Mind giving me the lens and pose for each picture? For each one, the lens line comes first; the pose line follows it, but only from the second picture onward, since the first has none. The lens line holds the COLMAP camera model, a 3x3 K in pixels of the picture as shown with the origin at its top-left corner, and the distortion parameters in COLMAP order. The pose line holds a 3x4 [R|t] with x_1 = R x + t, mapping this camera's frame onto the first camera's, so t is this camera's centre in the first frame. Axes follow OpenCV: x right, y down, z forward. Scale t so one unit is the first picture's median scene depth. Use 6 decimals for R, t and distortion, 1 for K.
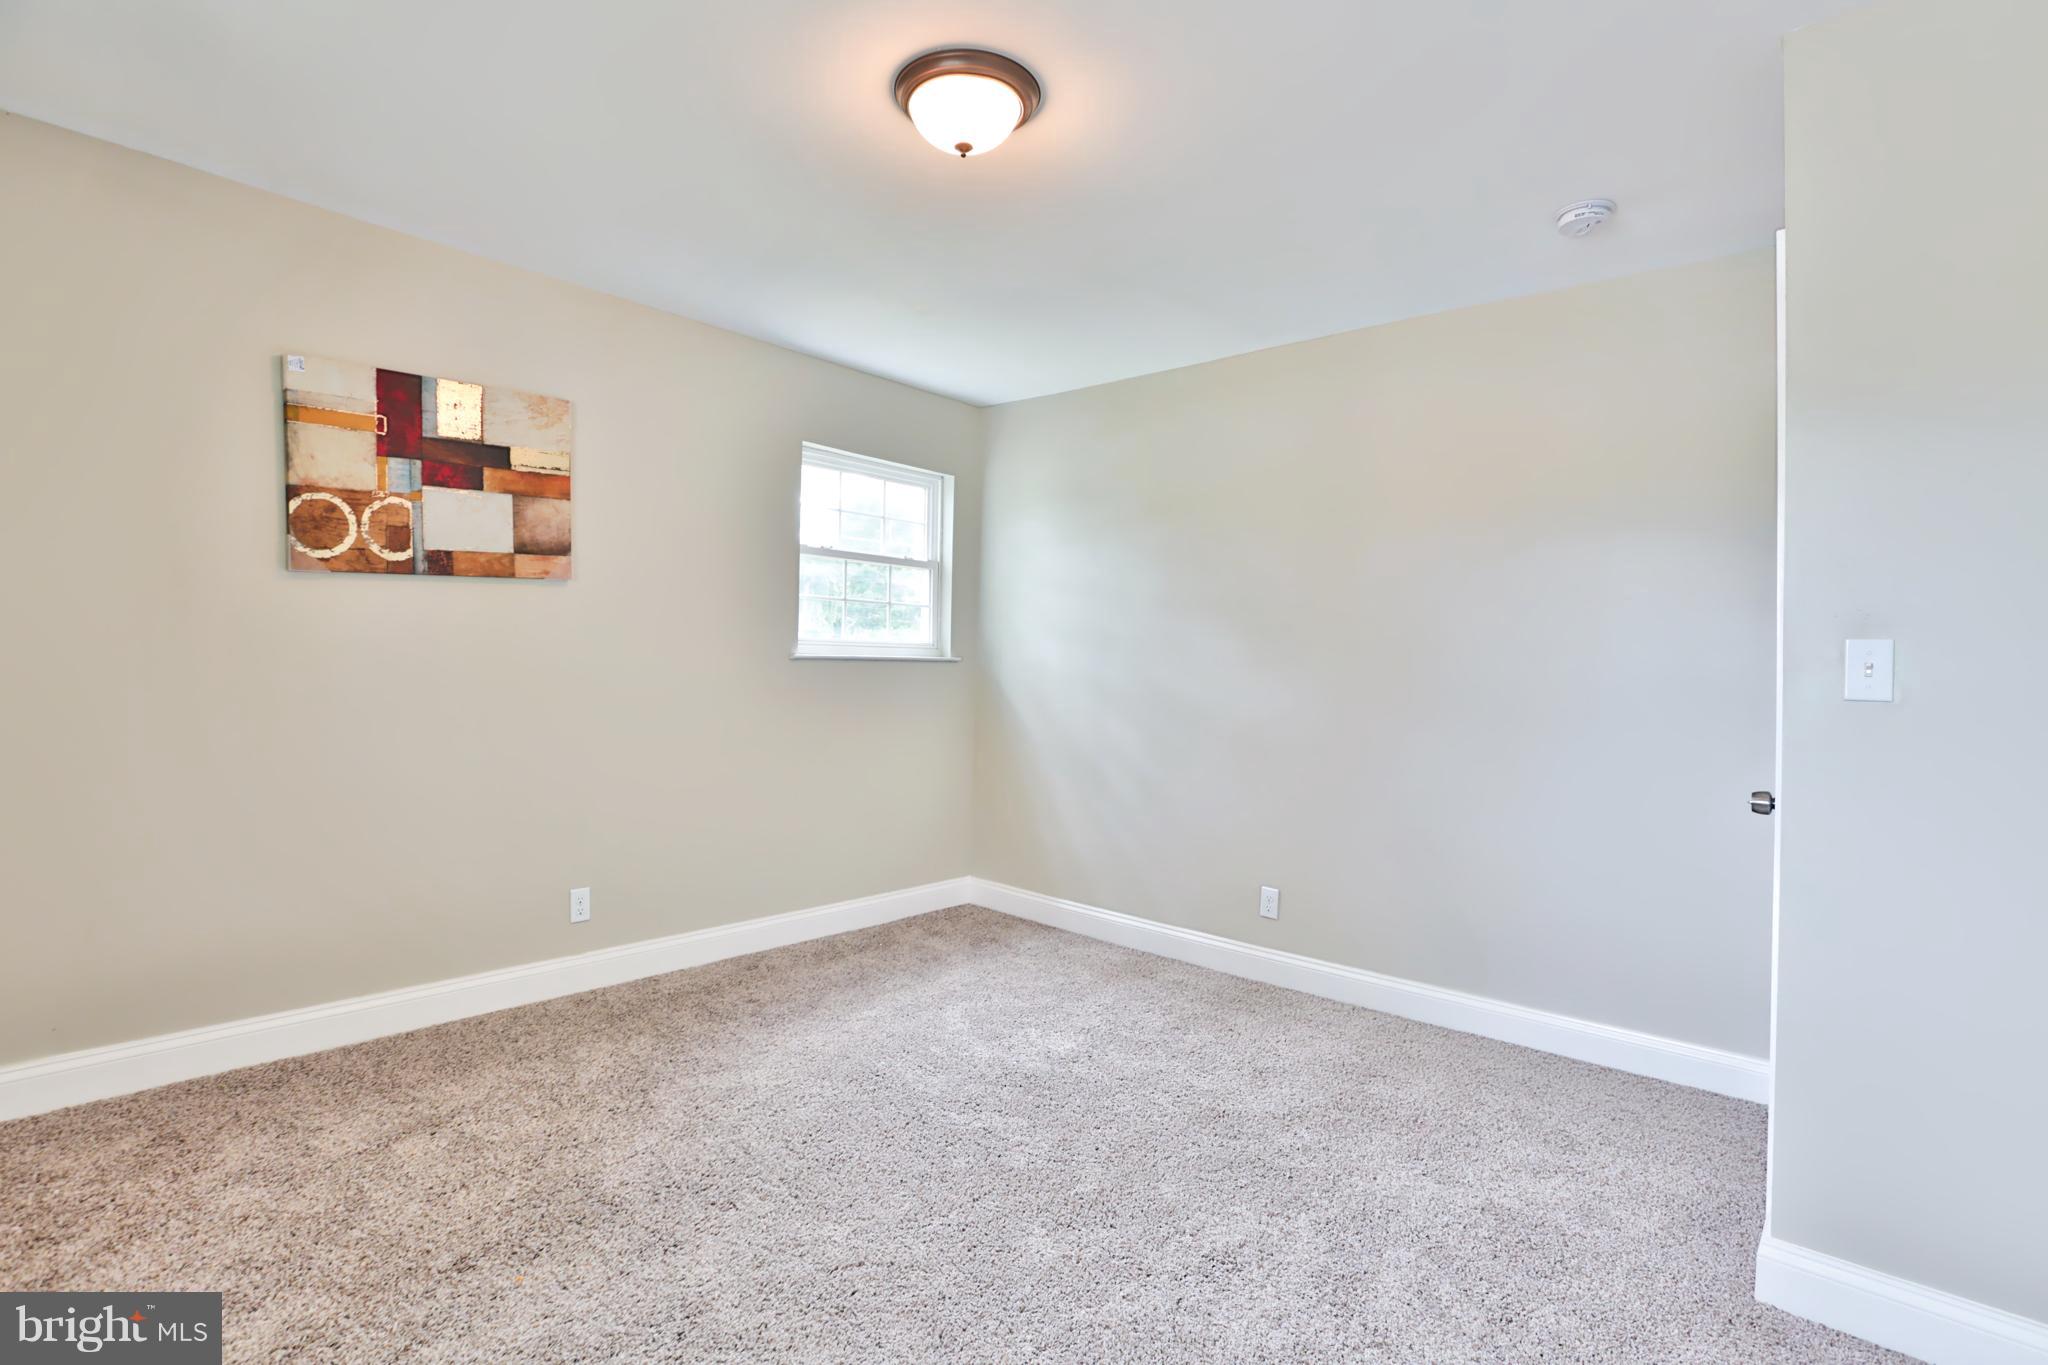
lens RADIAL K [[949.8, 0, 1024.0], [0, 949.8, 682.5], [0, 0, 1]] dist [-0.018014, 0.000237]
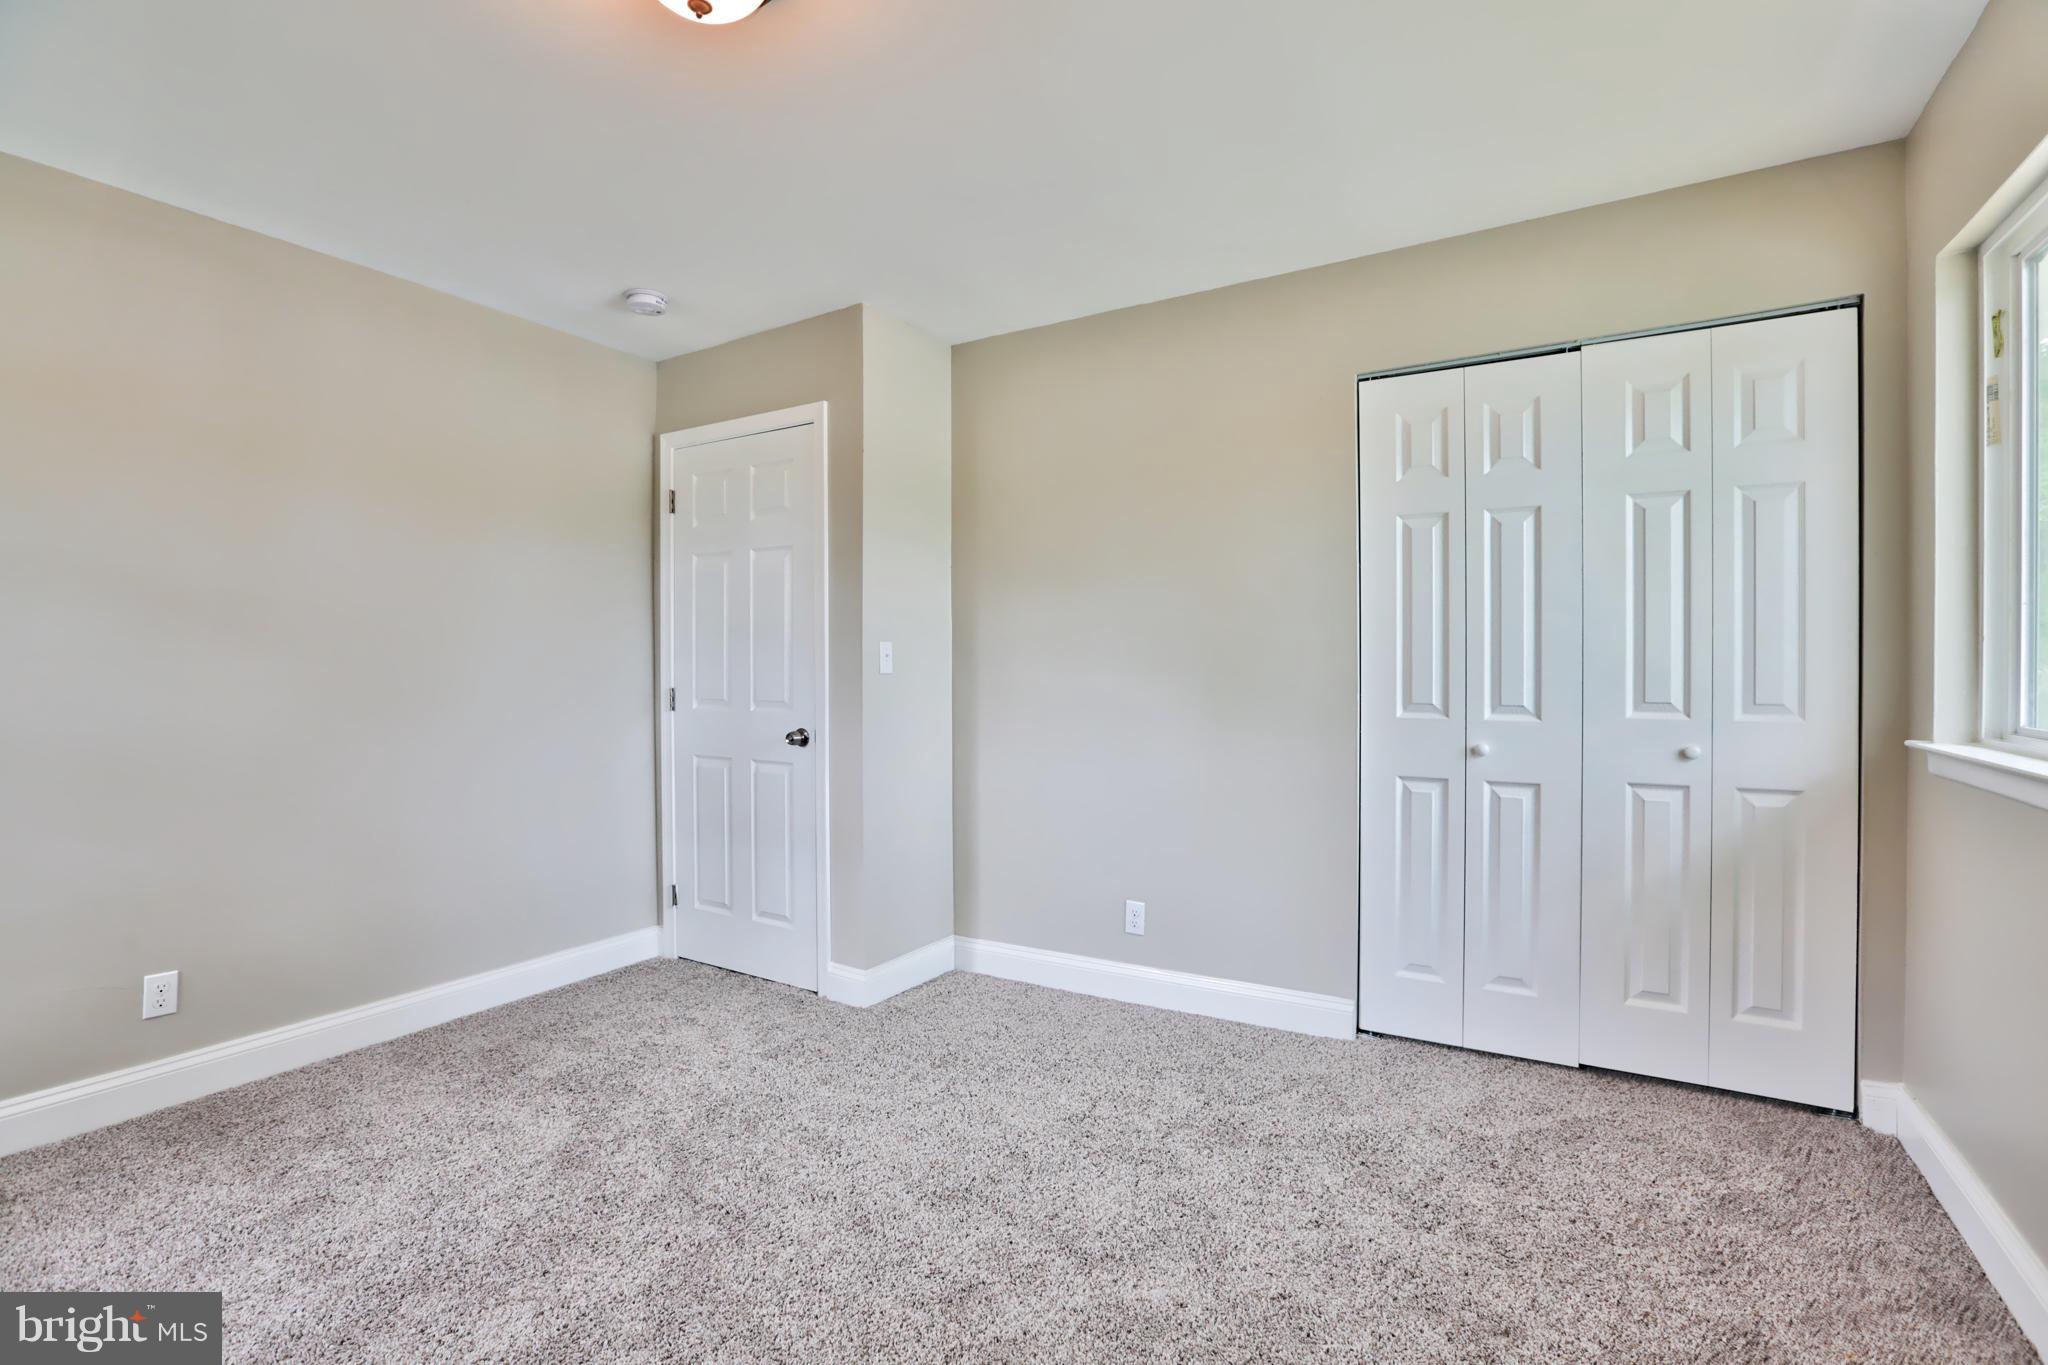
lens RADIAL K [[949.8, 0, 1024.0], [0, 949.8, 682.5], [0, 0, 1]] dist [-0.018014, 0.000237]
pose [[-0.185571, -0.024027, 0.982337, -0.610212], [0.006669, 0.999647, 0.025711, -0.003899], [-0.982608, 0.011322, -0.185346, 0.608476]]
